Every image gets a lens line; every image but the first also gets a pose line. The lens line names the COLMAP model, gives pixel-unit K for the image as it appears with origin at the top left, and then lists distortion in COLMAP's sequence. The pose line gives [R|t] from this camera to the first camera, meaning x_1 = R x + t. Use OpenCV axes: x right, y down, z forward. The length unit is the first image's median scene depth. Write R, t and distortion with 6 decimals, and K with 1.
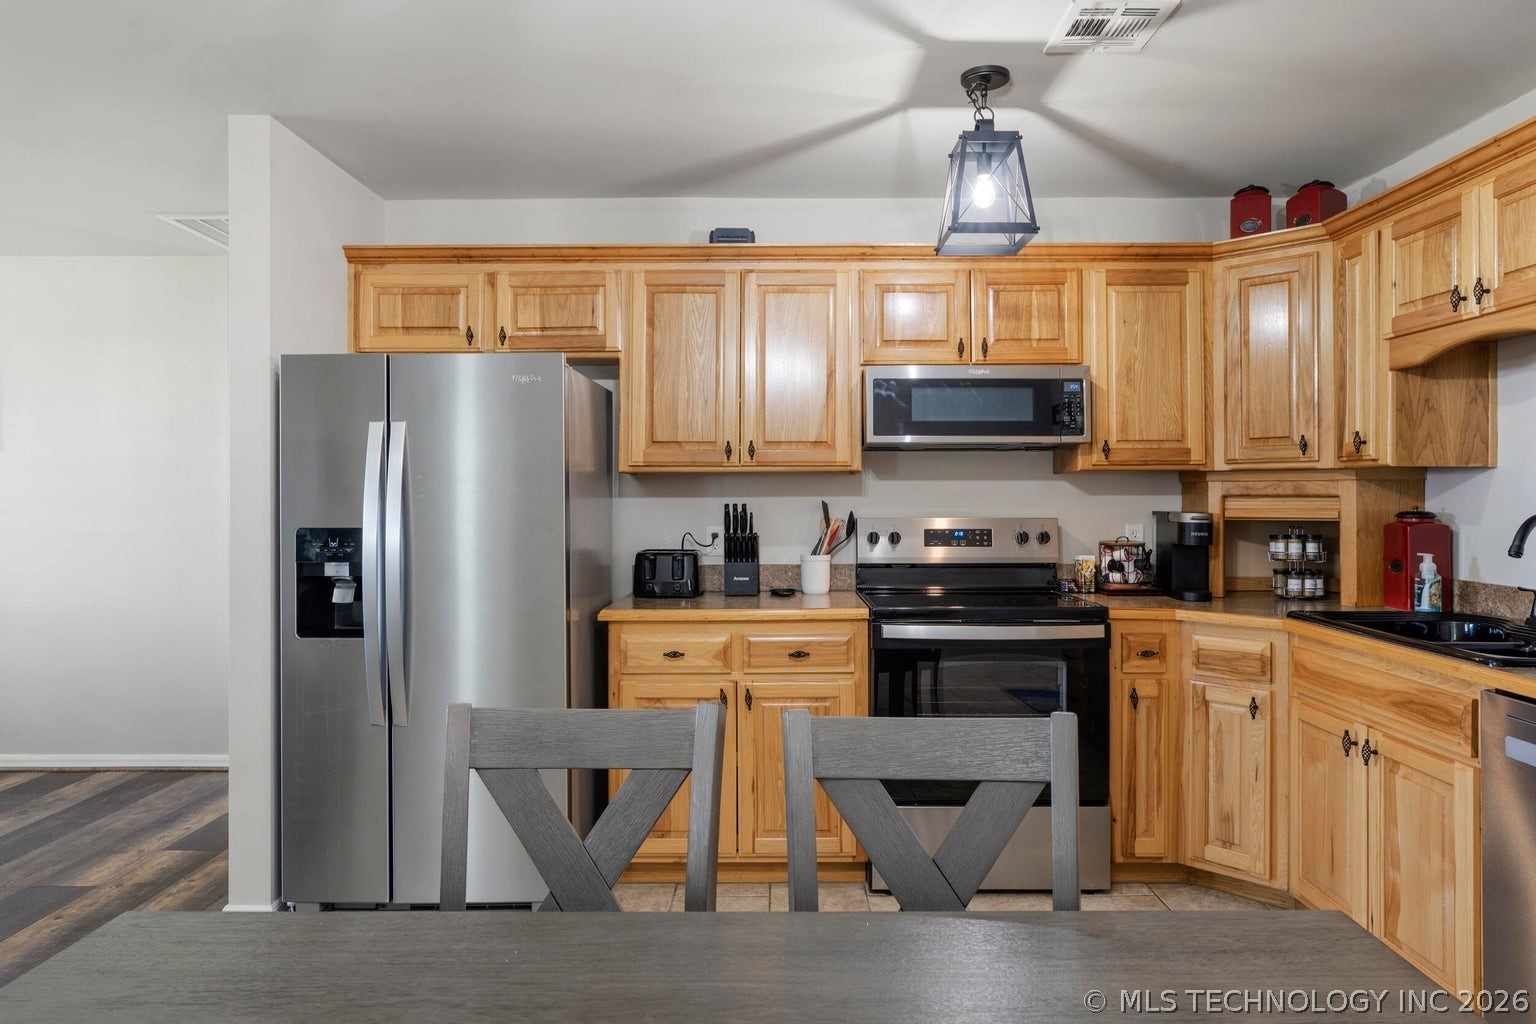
lens RADIAL K [[948.9, 0, 780.9], [0, 948.9, 487.5], [0, 0, 1]] dist [-0.012113, 0.006216]
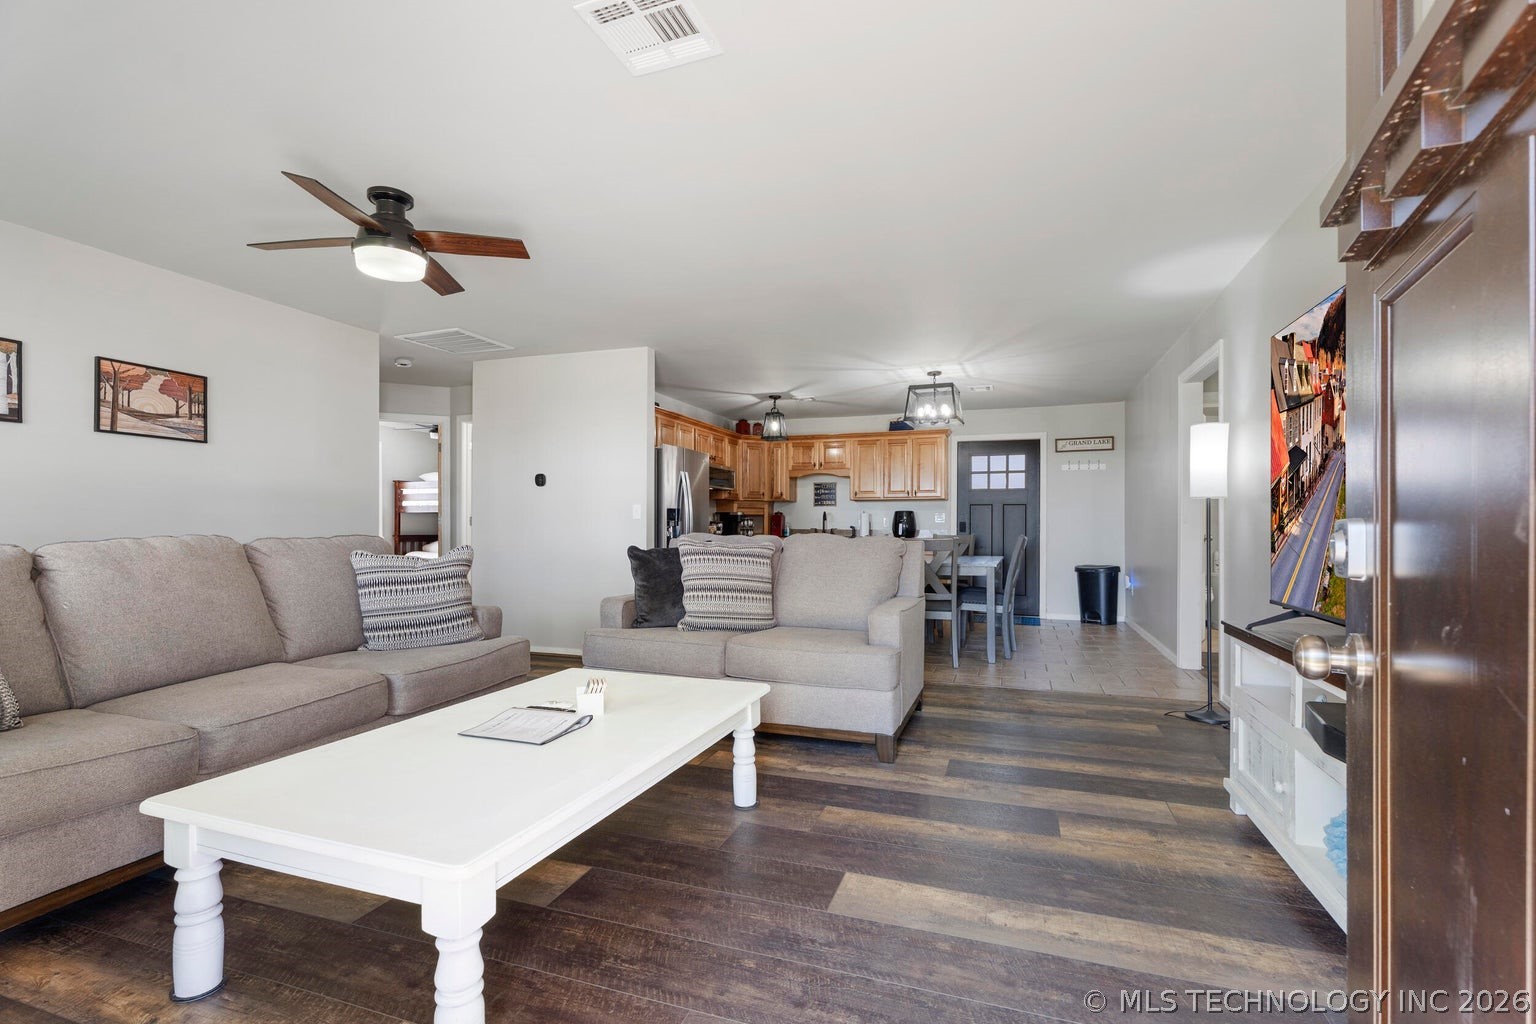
lens RADIAL K [[687.5, 0, 789.5], [0, 687.5, 526.1], [0, 0, 1]] dist [0.000547, 0.000423]
pose [[0.314496, 0.003836, 0.949251, -1.875530], [-0.011278, 0.999936, -0.000304, 0.075851], [-0.949192, -0.010610, 0.314519, 0.040208]]
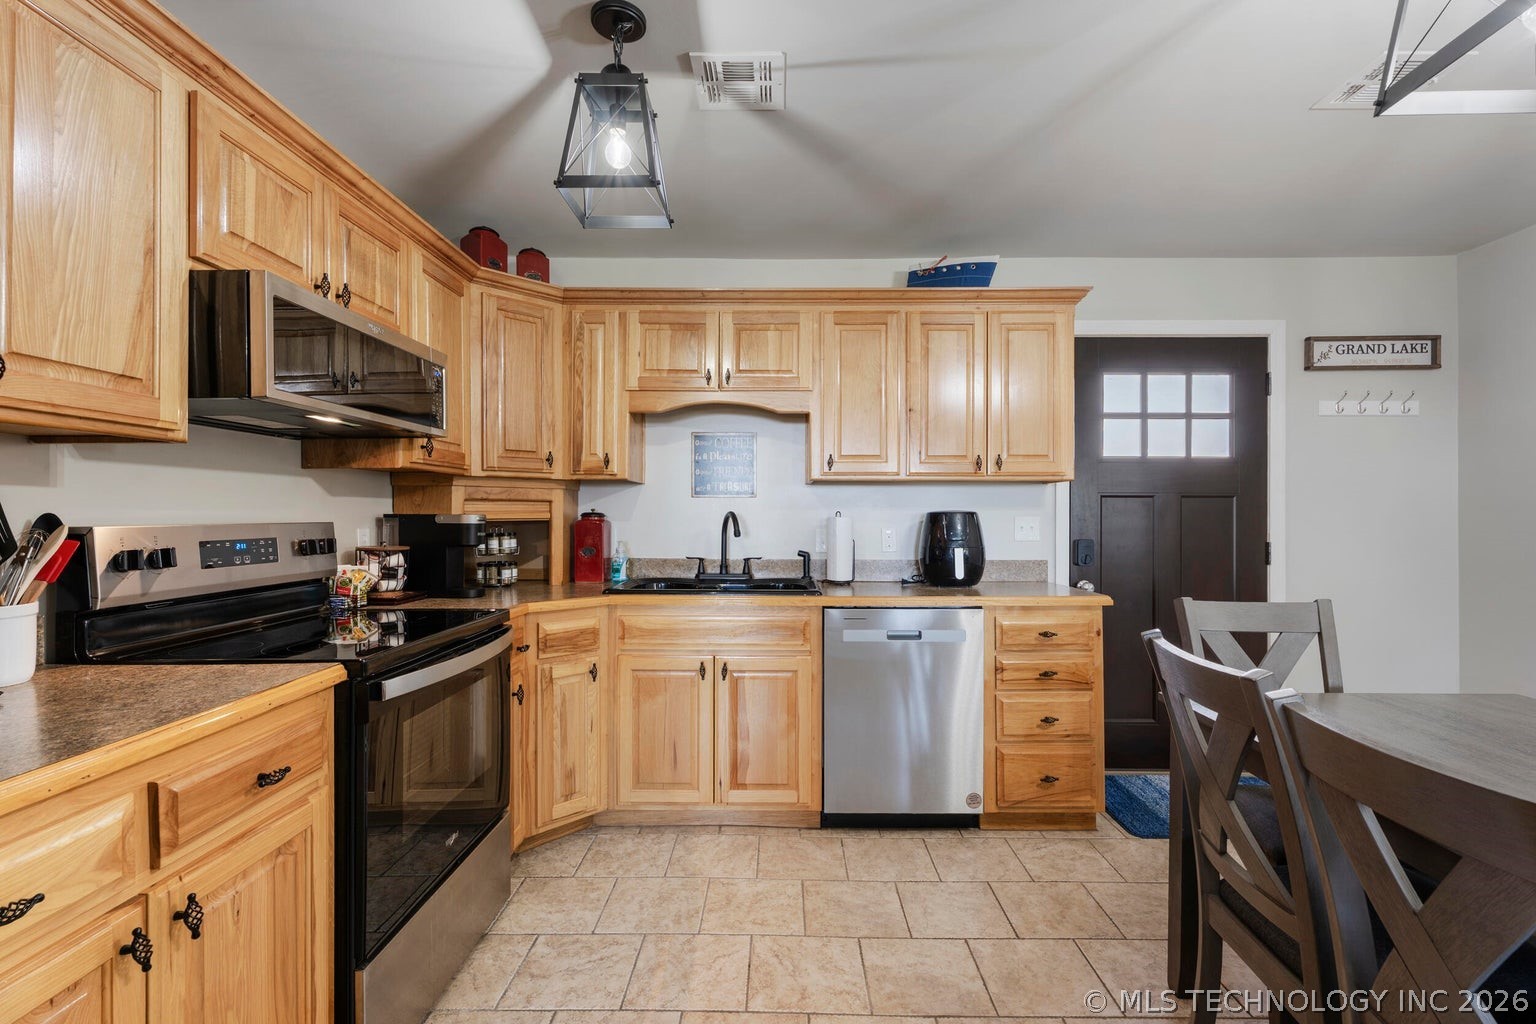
lens RADIAL K [[687.5, 0, 776.2], [0, 687.5, 510.9], [0, 0, 1]] dist [0.000547, 0.000423]
pose [[0.009462, 0.005789, 0.999938, -0.330065], [-0.010729, 0.999926, -0.005687, 0.023131], [-0.999898, -0.010674, 0.009523, 0.647470]]
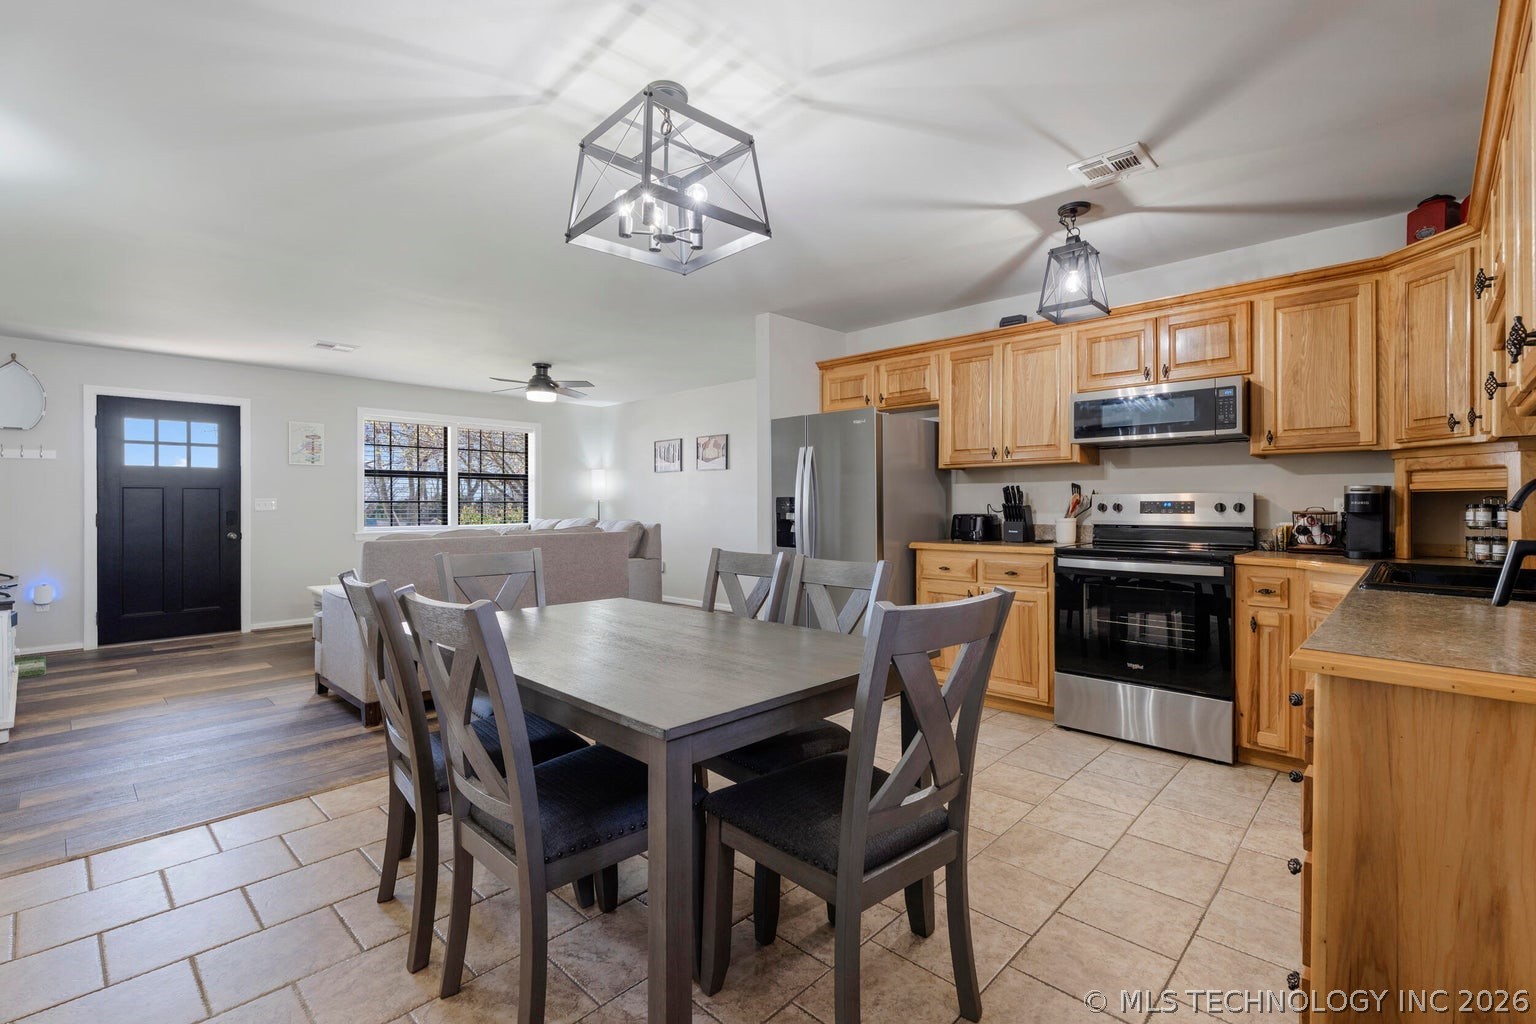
lens RADIAL K [[687.5, 0, 779.7], [0, 687.5, 499.1], [0, 0, 1]] dist [0.000547, 0.000423]
pose [[0.728020, -0.003339, -0.685548, 0.496938], [0.009038, 0.999948, 0.004729, 0.032834], [0.685496, -0.009639, 0.728013, -0.139417]]
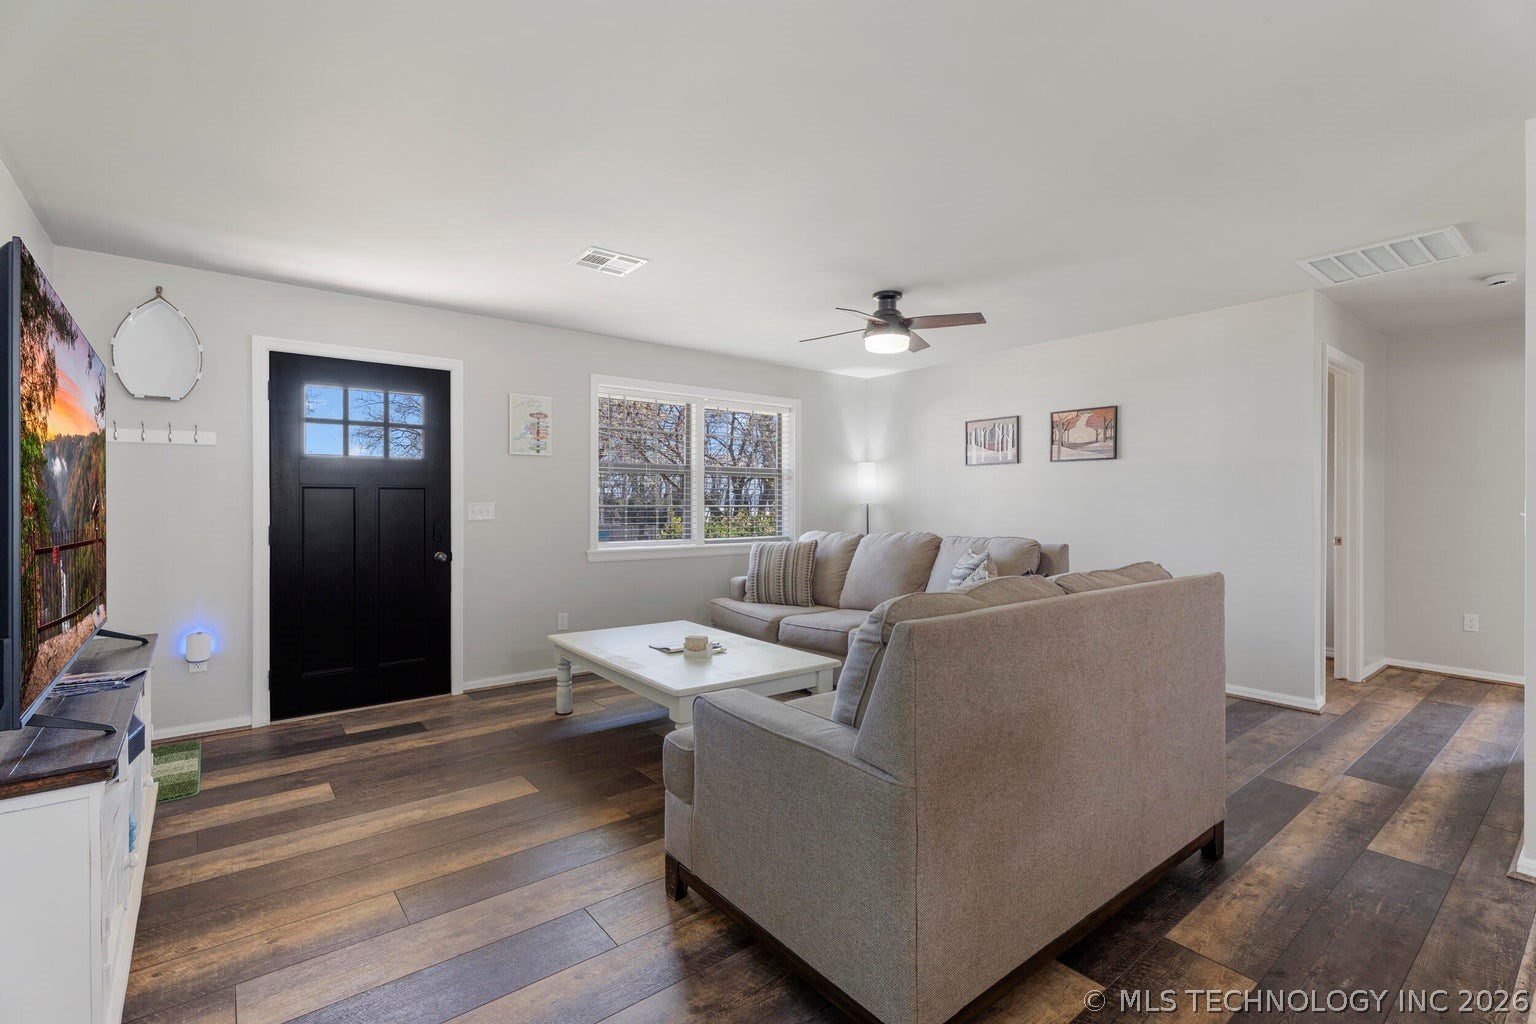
lens RADIAL K [[687.5, 0, 777.9], [0, 687.5, 497.3], [0, 0, 1]] dist [0.000547, 0.000423]
pose [[0.631695, -0.004428, -0.775204, -0.440599], [0.008958, 0.999959, 0.001588, 0.020163], [0.775165, -0.007947, 0.631708, -0.125332]]
